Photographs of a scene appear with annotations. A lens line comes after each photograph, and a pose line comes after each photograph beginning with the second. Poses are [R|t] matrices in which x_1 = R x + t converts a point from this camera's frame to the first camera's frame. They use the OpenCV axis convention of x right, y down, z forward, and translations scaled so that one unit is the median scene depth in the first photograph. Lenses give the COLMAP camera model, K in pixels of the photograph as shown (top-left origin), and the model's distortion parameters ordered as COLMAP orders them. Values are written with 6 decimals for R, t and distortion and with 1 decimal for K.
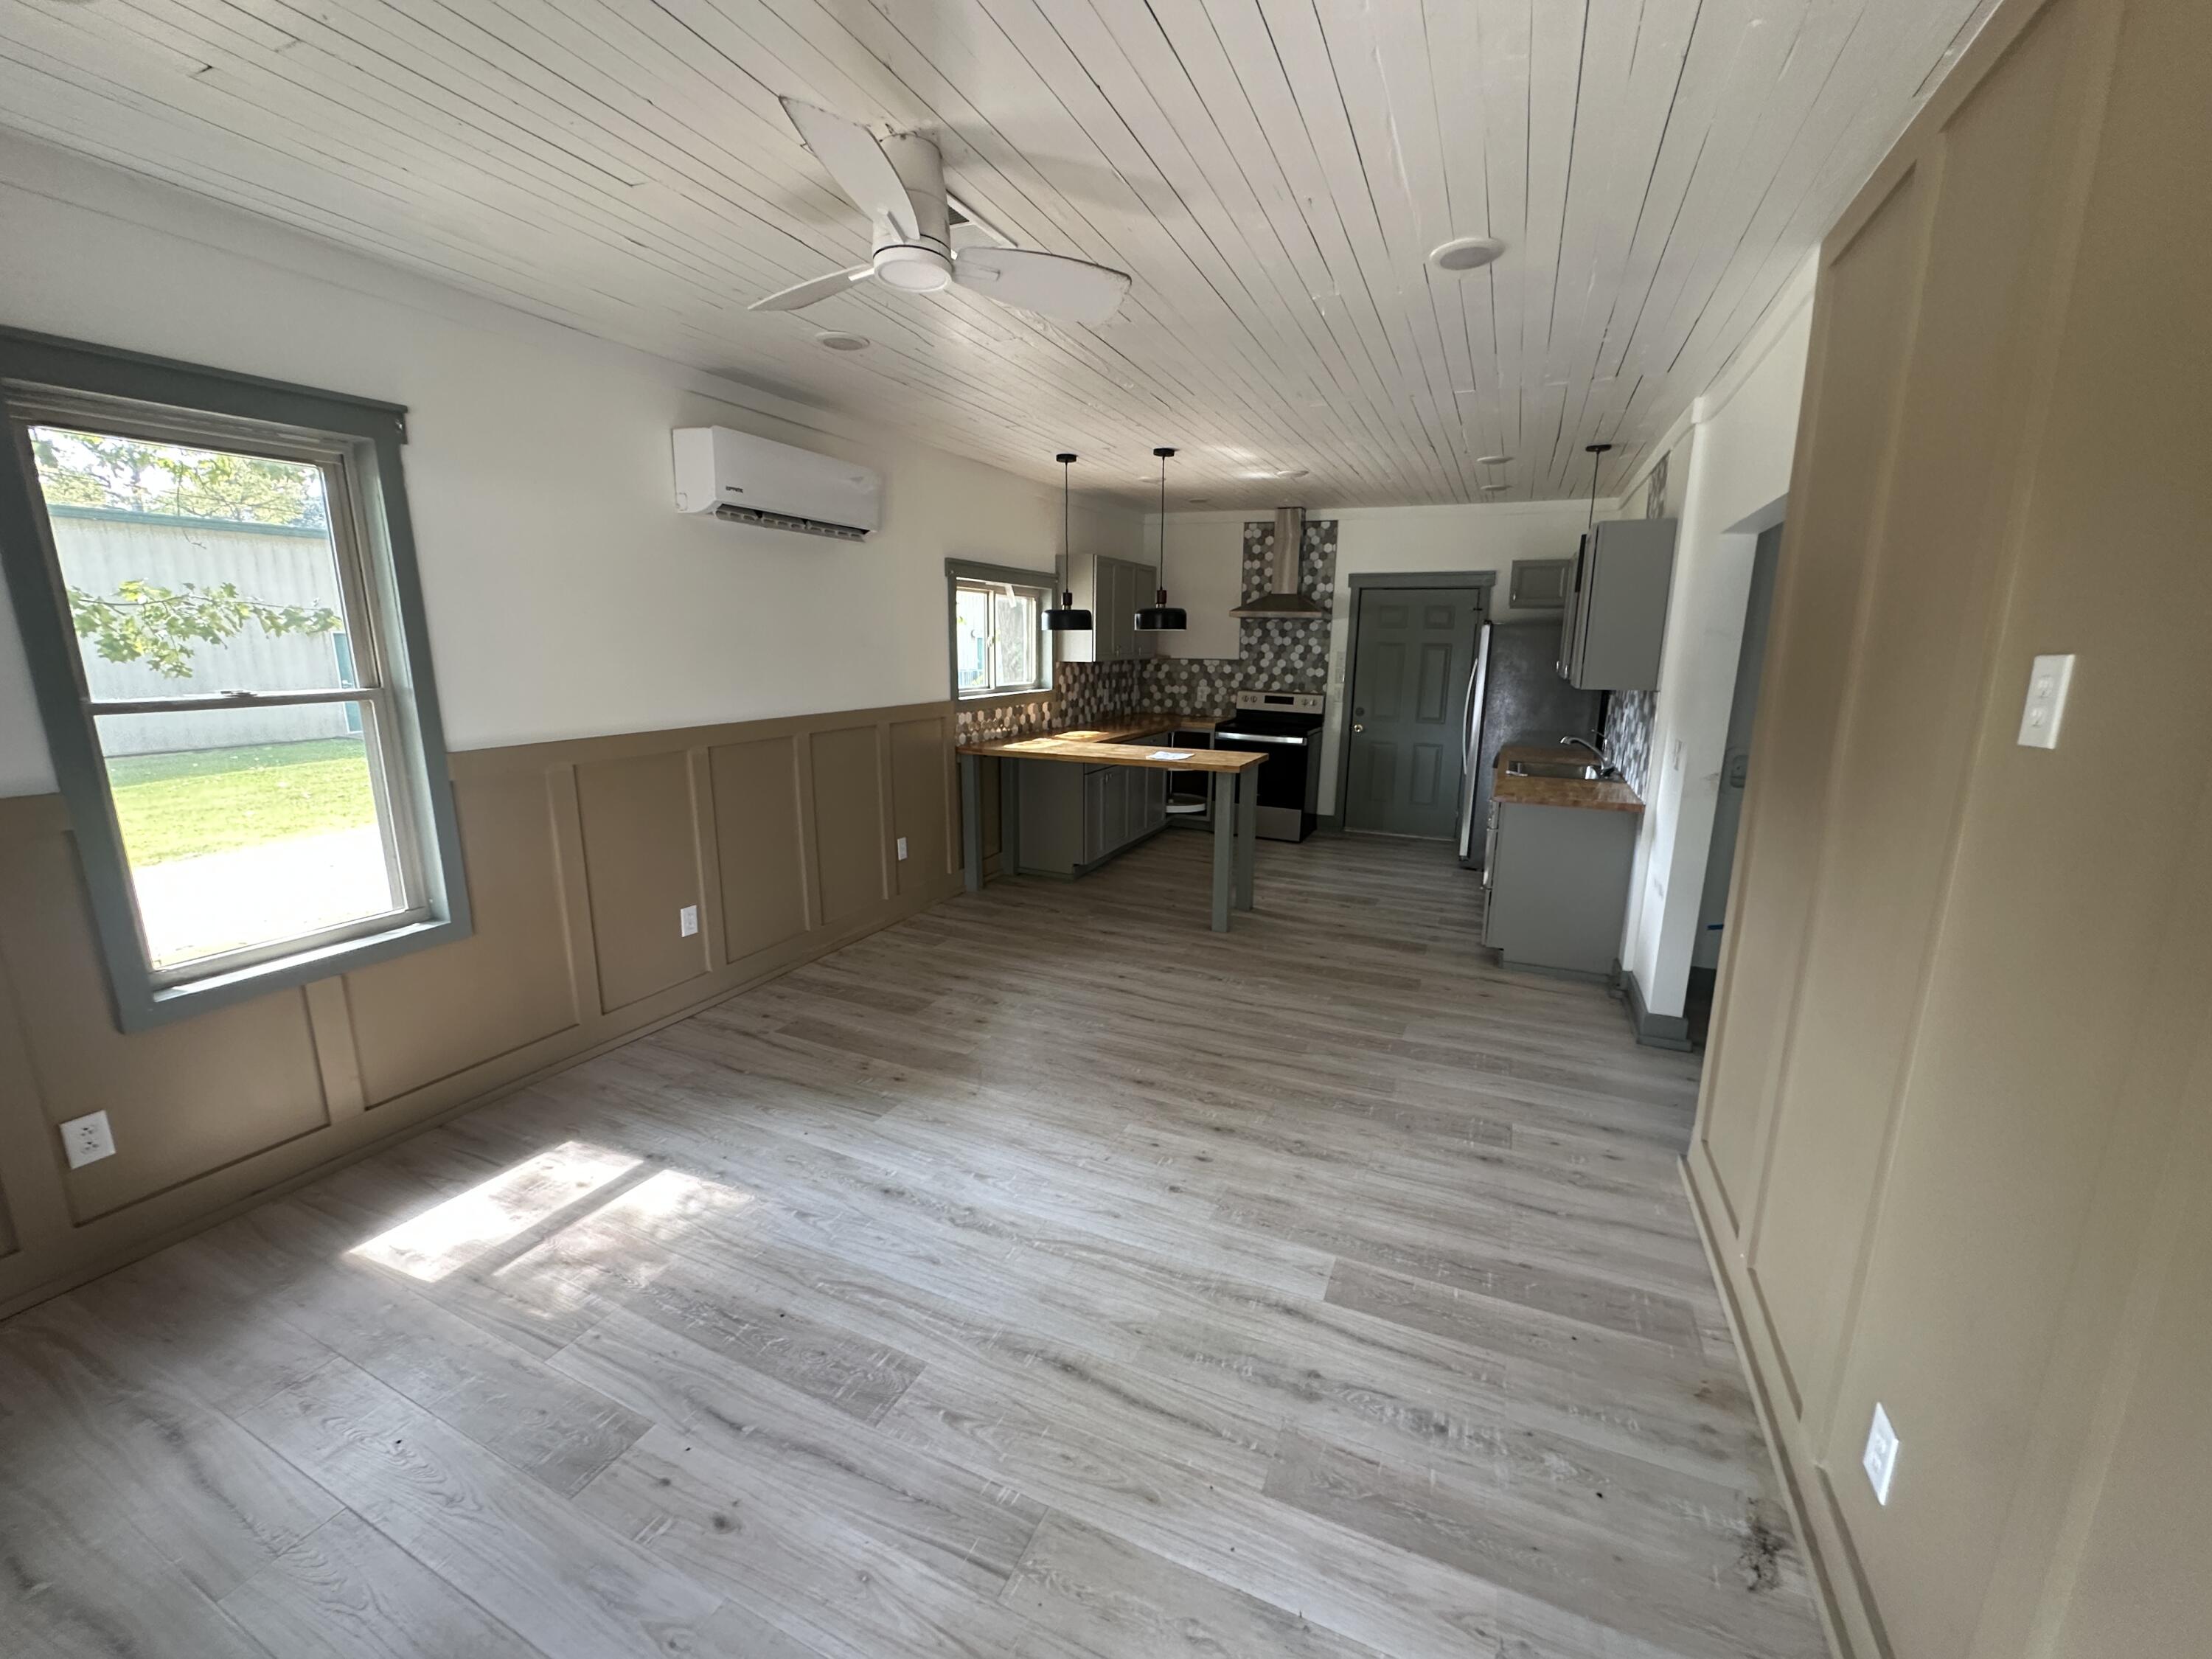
lens RADIAL K [[890.9, 0, 1096.5], [0, 890.9, 823.2], [0, 0, 1]] dist [0.000691, 0.000357]
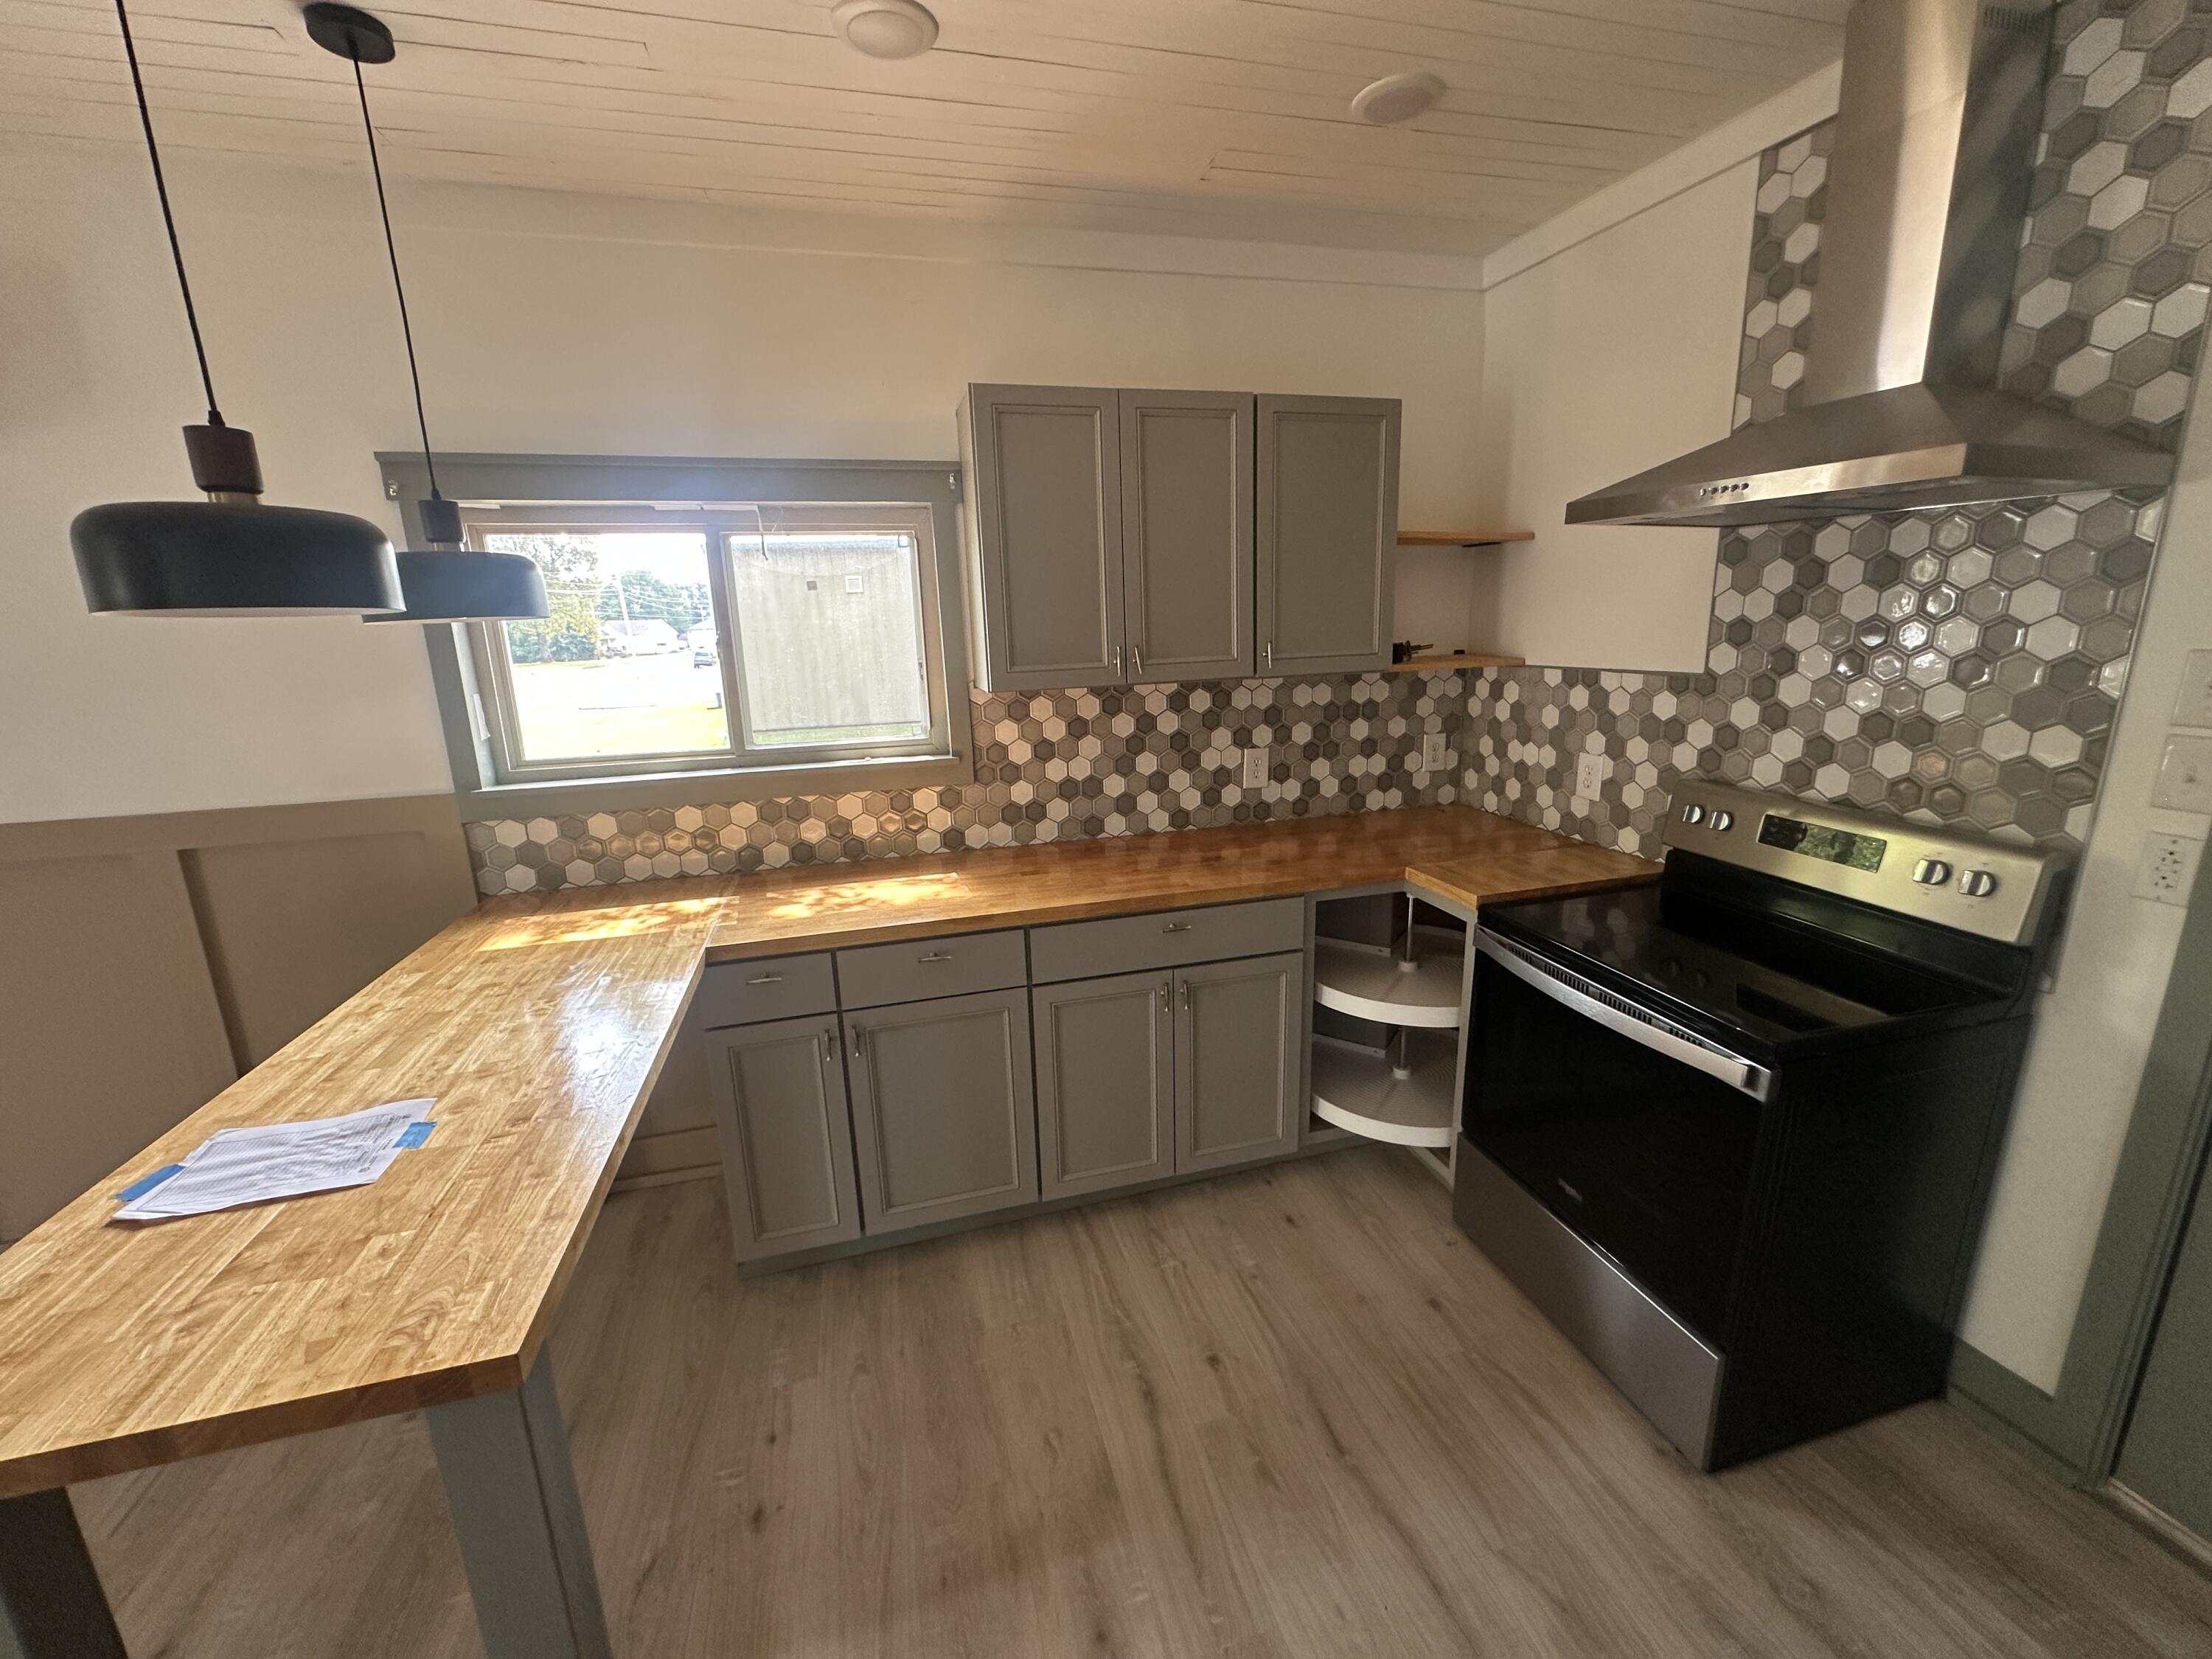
lens RADIAL K [[890.9, 0, 1107.7], [0, 890.9, 826.0], [0, 0, 1]] dist [0.000691, 0.000357]
pose [[0.657623, 0.140340, -0.740160, 0.257473], [-0.118243, 0.989546, 0.082569, -0.139161], [0.744010, 0.033219, 0.667343, 0.679892]]
